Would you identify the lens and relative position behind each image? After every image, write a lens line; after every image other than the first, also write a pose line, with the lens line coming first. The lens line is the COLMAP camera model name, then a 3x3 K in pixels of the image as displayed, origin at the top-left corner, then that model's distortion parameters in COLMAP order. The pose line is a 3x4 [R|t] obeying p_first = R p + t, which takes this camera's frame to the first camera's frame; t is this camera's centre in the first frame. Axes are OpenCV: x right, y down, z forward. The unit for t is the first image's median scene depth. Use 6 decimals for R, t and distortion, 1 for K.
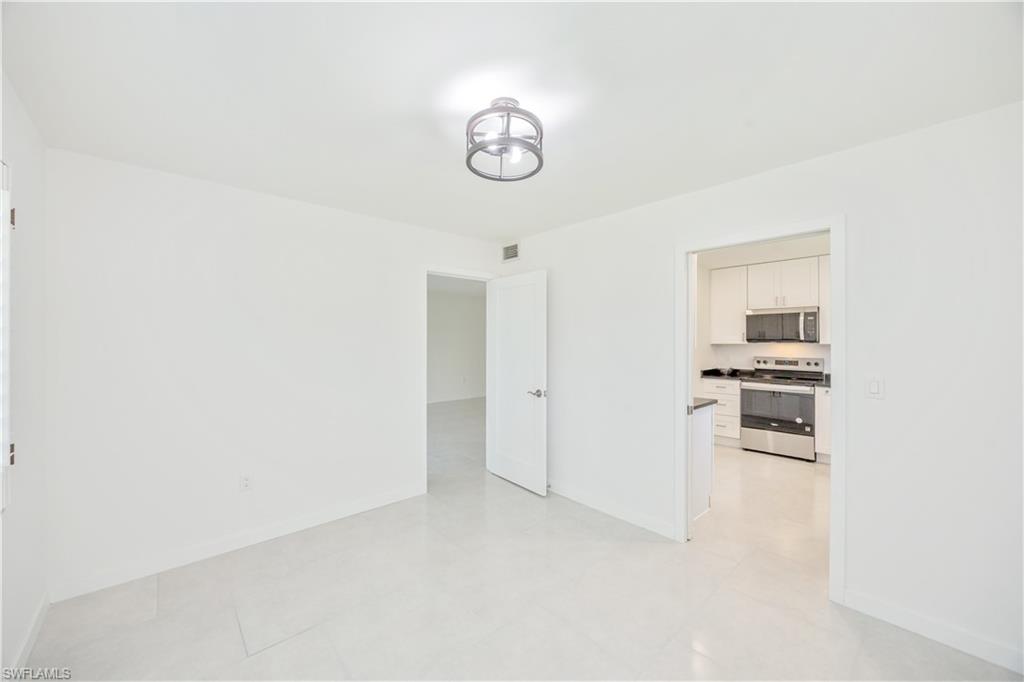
lens RADIAL K [[386.3, 0, 511.4], [0, 386.3, 340.5], [0, 0, 1]] dist [-0.001027, -0.000379]
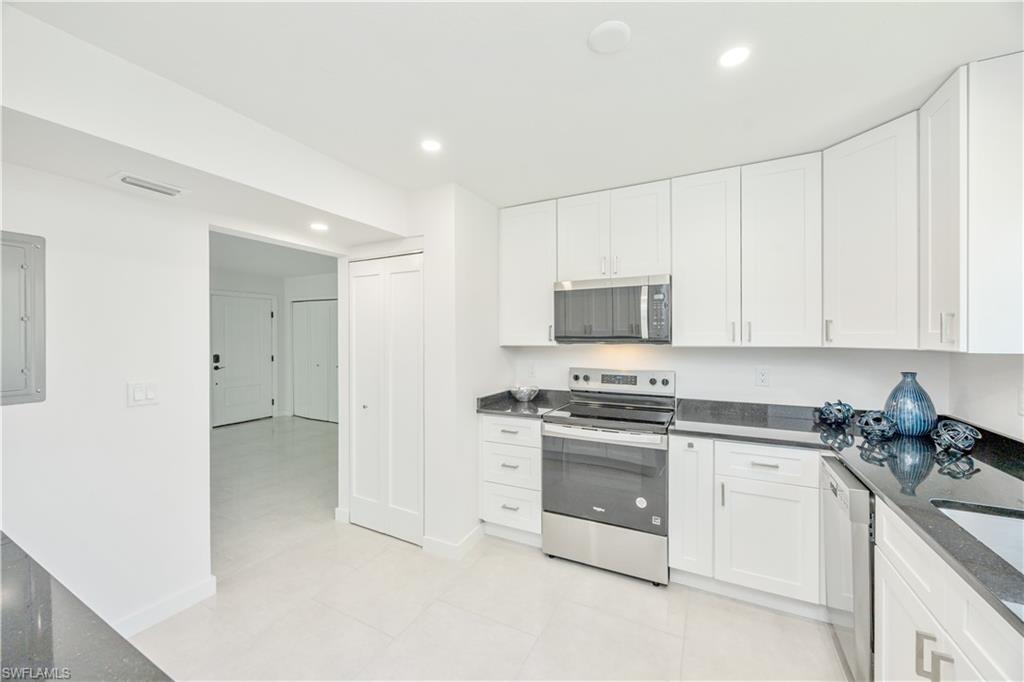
lens RADIAL K [[386.3, 0, 513.3], [0, 386.3, 337.6], [0, 0, 1]] dist [-0.001027, -0.000379]
pose [[0.936333, -0.000588, 0.351113, 0.382223], [-0.000490, 0.999995, 0.002980, -0.004054], [-0.351113, -0.002963, 0.936328, 0.543163]]
